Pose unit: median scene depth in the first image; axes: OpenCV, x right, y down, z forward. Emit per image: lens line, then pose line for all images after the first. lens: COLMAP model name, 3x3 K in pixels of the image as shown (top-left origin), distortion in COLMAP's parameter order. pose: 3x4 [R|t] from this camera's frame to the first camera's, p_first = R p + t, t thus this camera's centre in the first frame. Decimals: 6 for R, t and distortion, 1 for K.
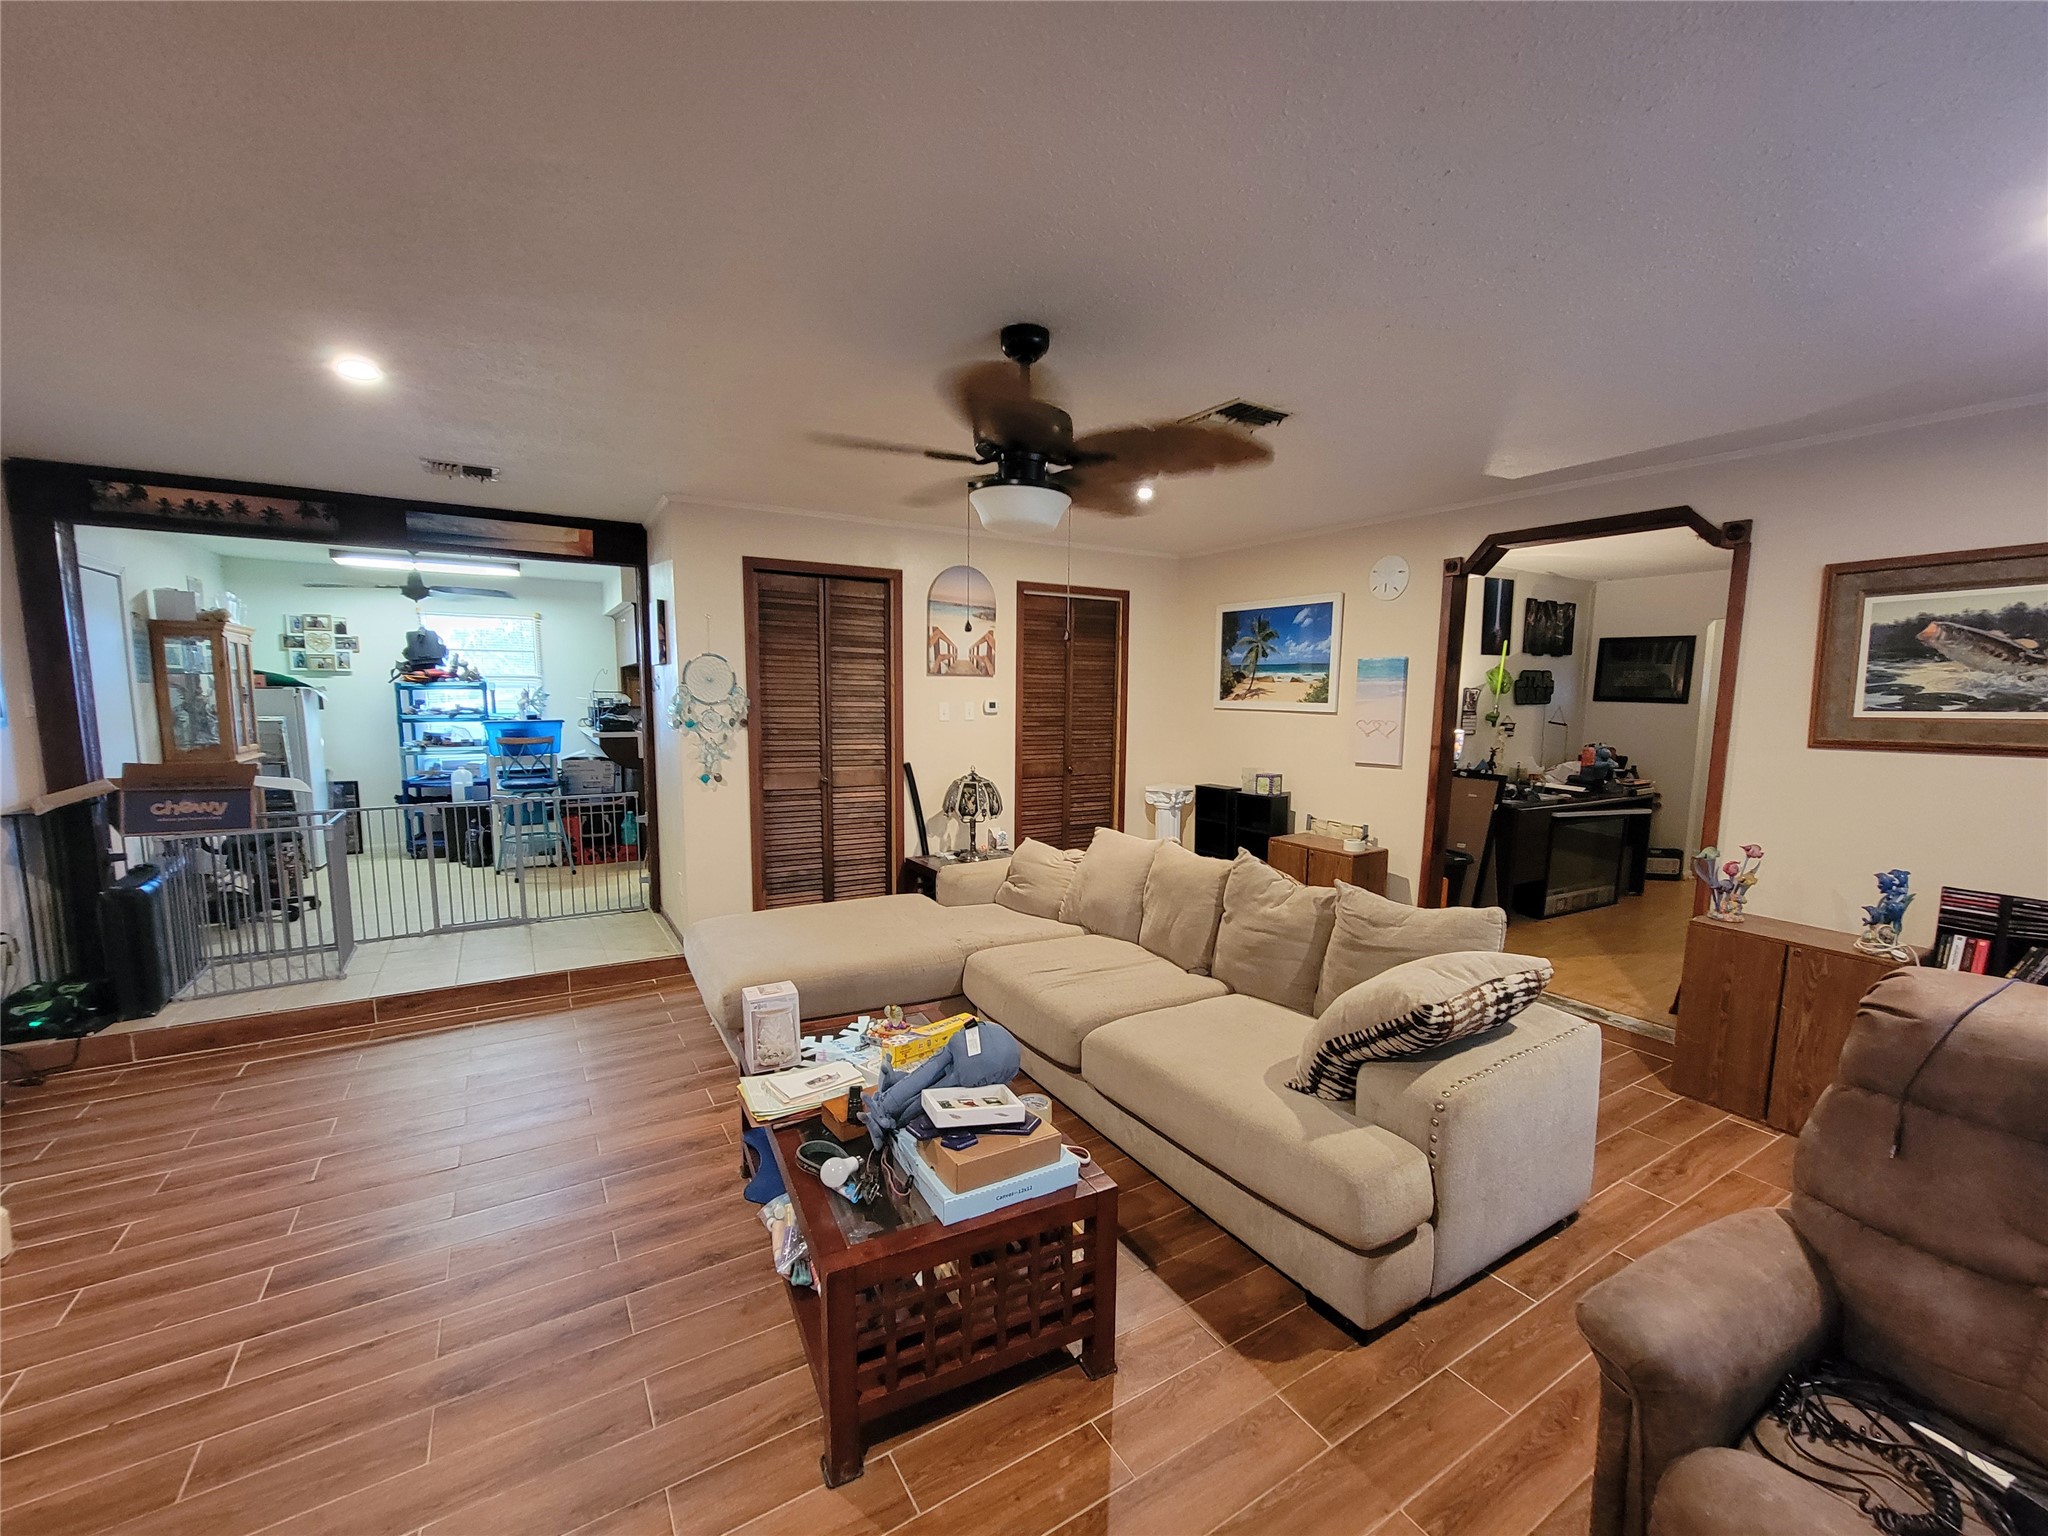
lens RADIAL K [[836.5, 0, 1018.3], [0, 836.5, 794.4], [0, 0, 1]] dist [-0.003567, 0.000071]
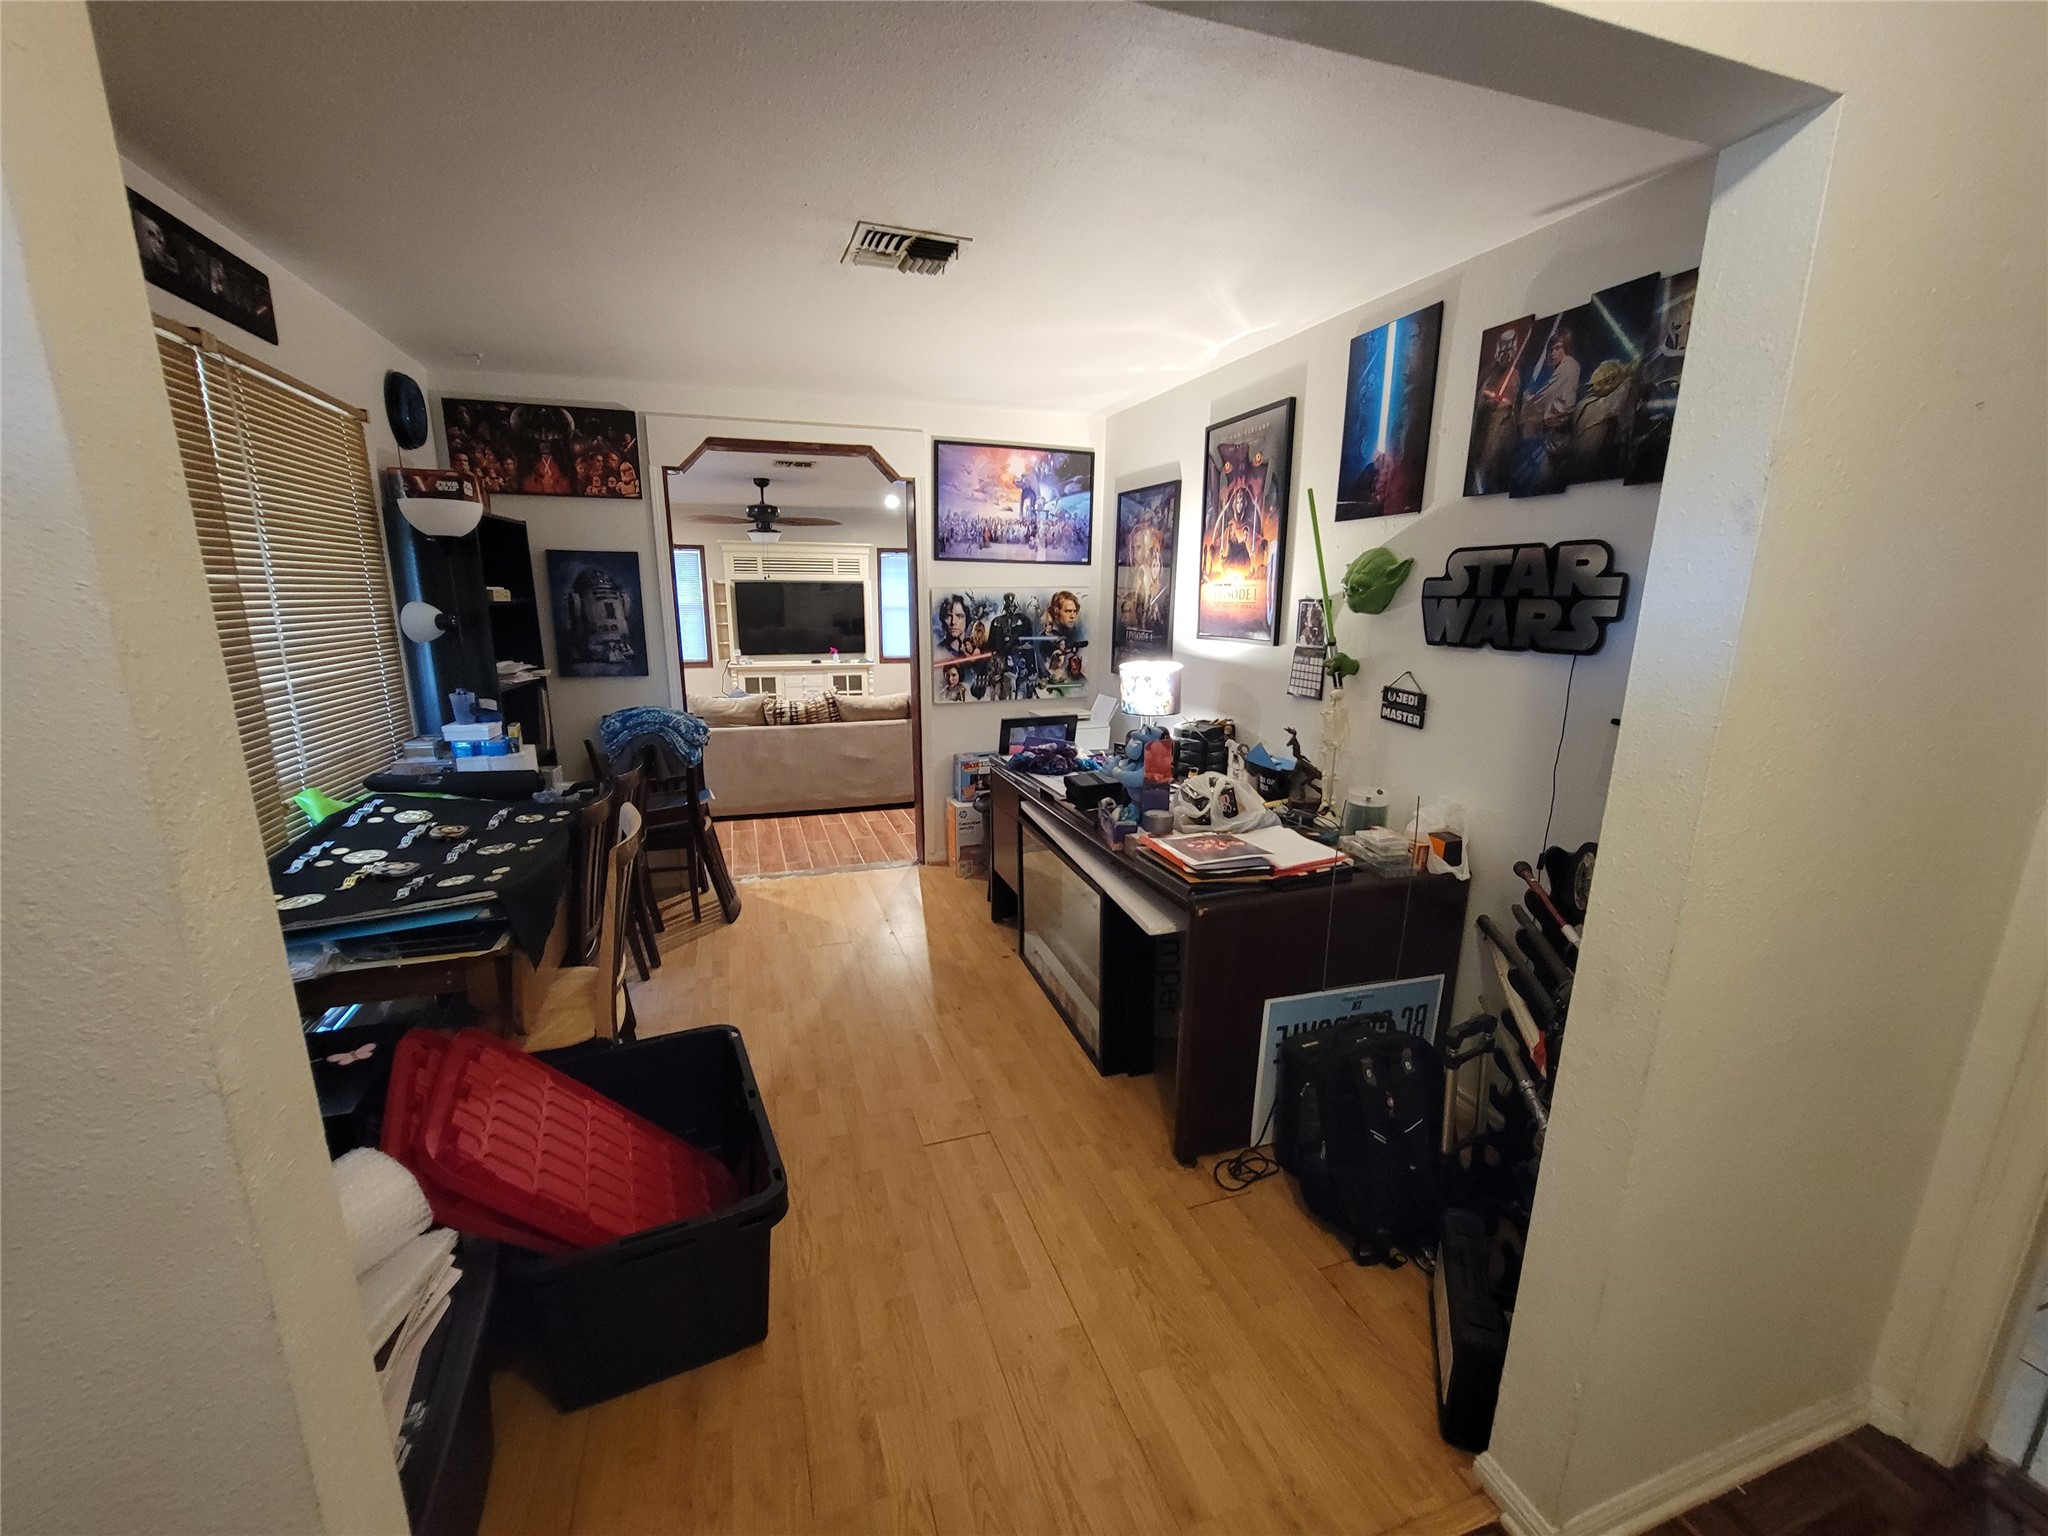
lens RADIAL K [[836.5, 0, 1018.3], [0, 836.5, 794.4], [0, 0, 1]] dist [-0.003567, 0.000071]
pose [[-0.221647, 0.223528, -0.949162, 1.384992], [-0.127480, 0.958377, 0.255467, -0.159722], [0.966758, 0.177623, -0.183926, 1.243283]]
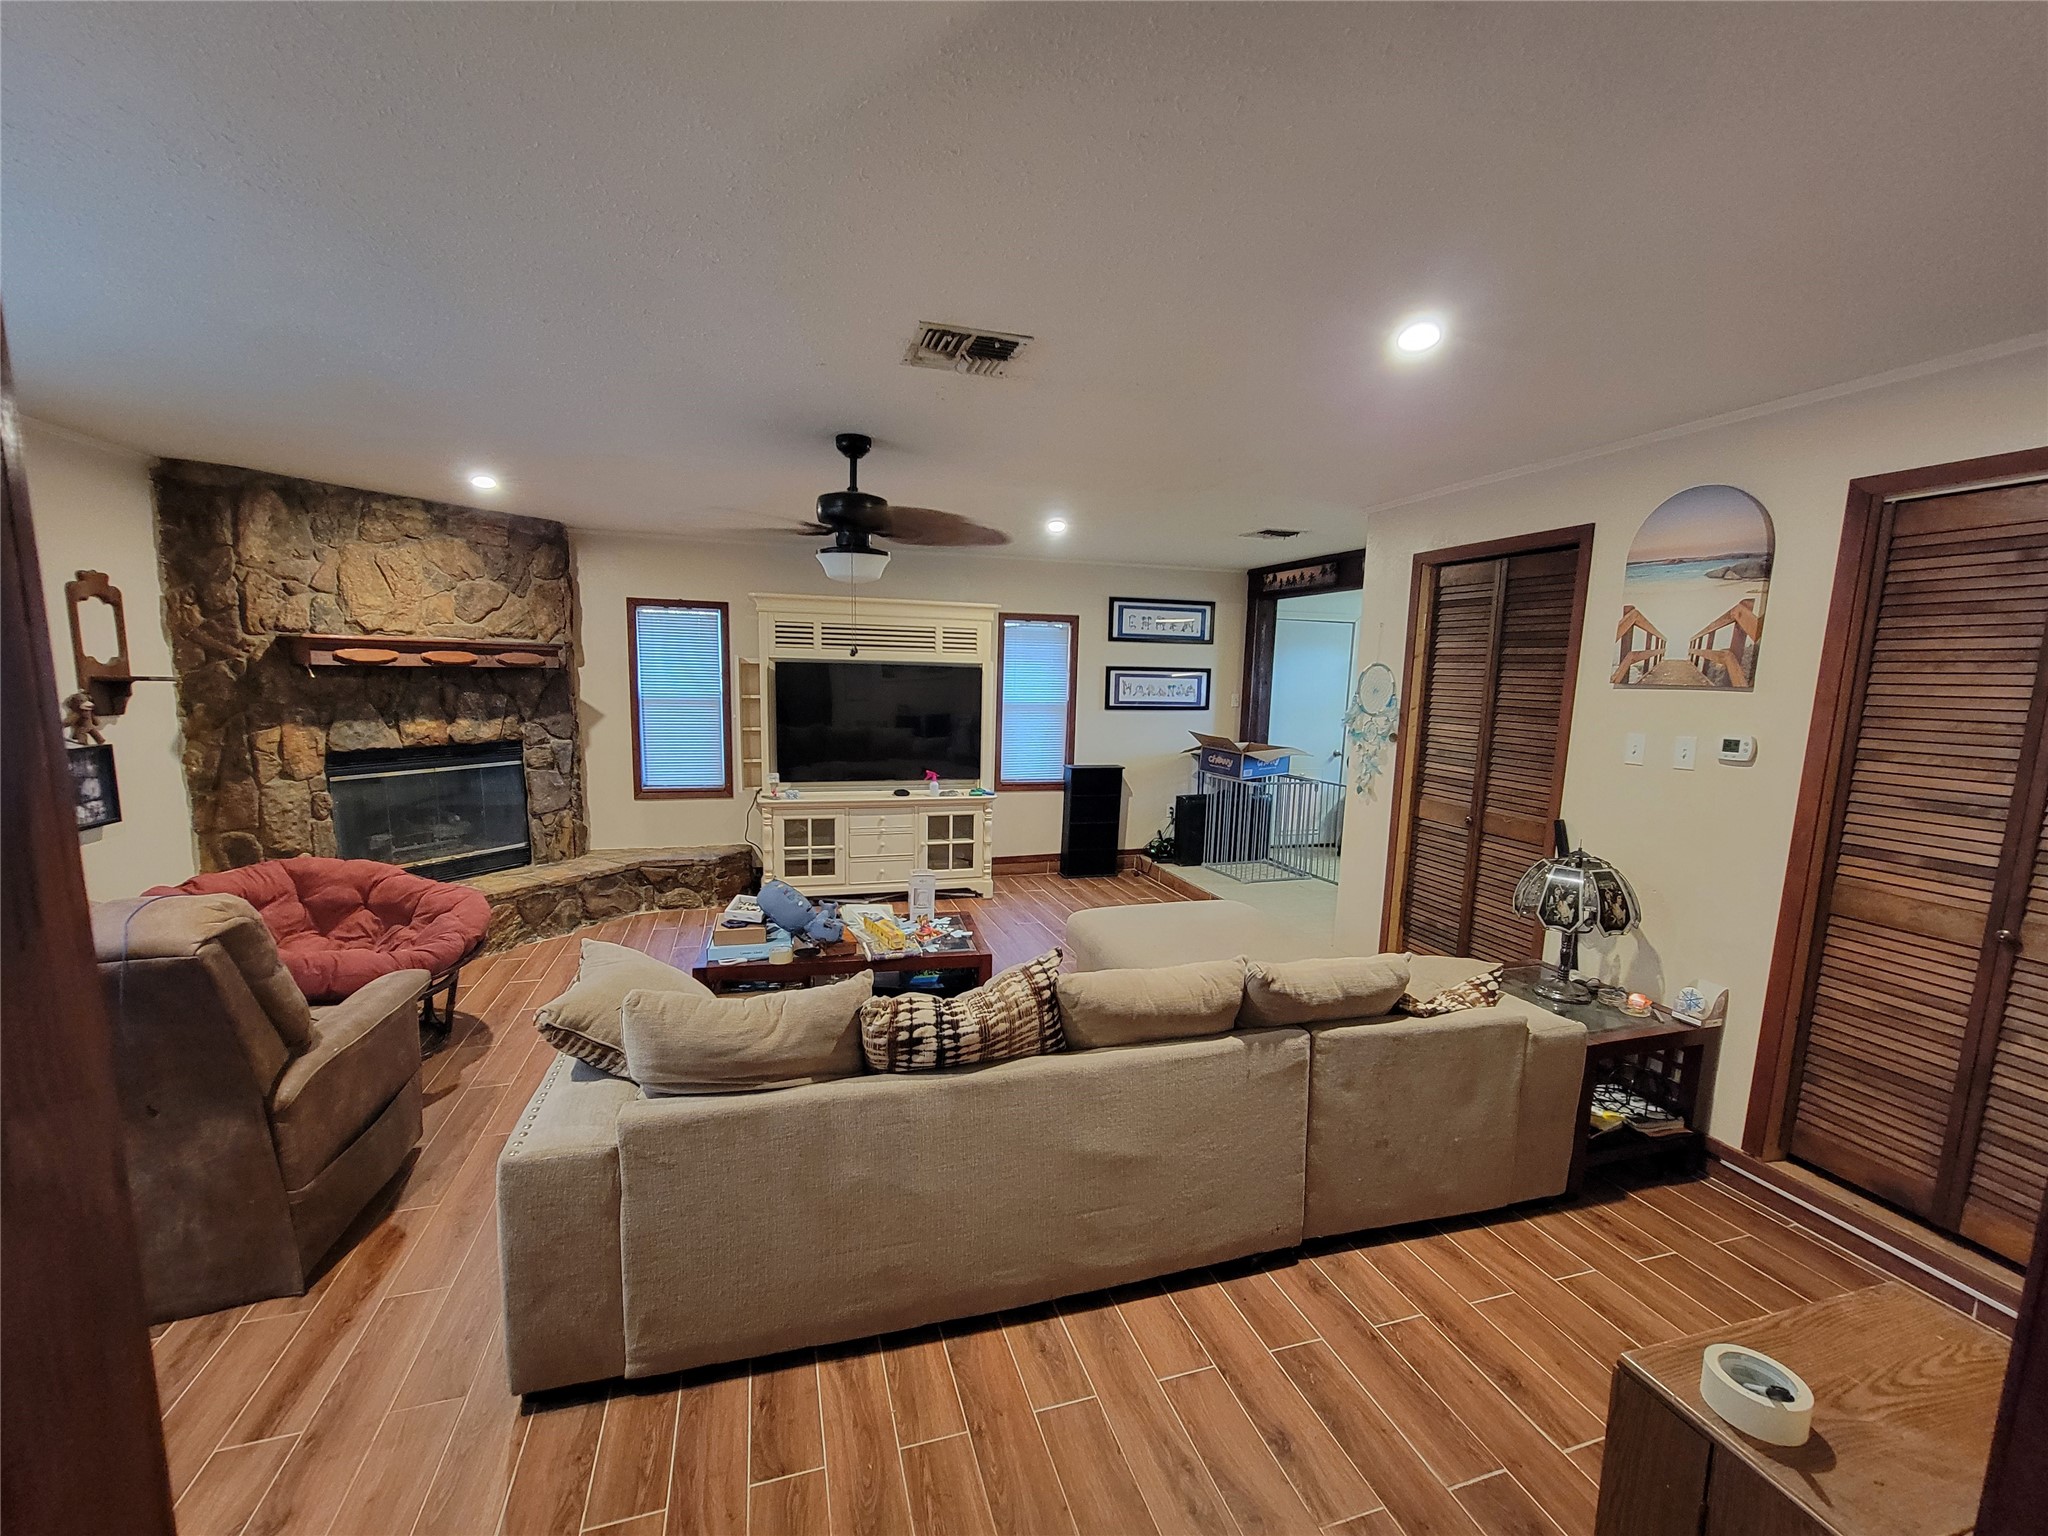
lens RADIAL K [[836.5, 0, 1018.3], [0, 836.5, 794.4], [0, 0, 1]] dist [-0.003567, 0.000071]
pose [[-0.247439, 0.126268, -0.960641, 0.619338], [-0.140326, 0.976348, 0.164477, -0.110229], [0.958688, 0.175501, -0.223868, 0.769166]]
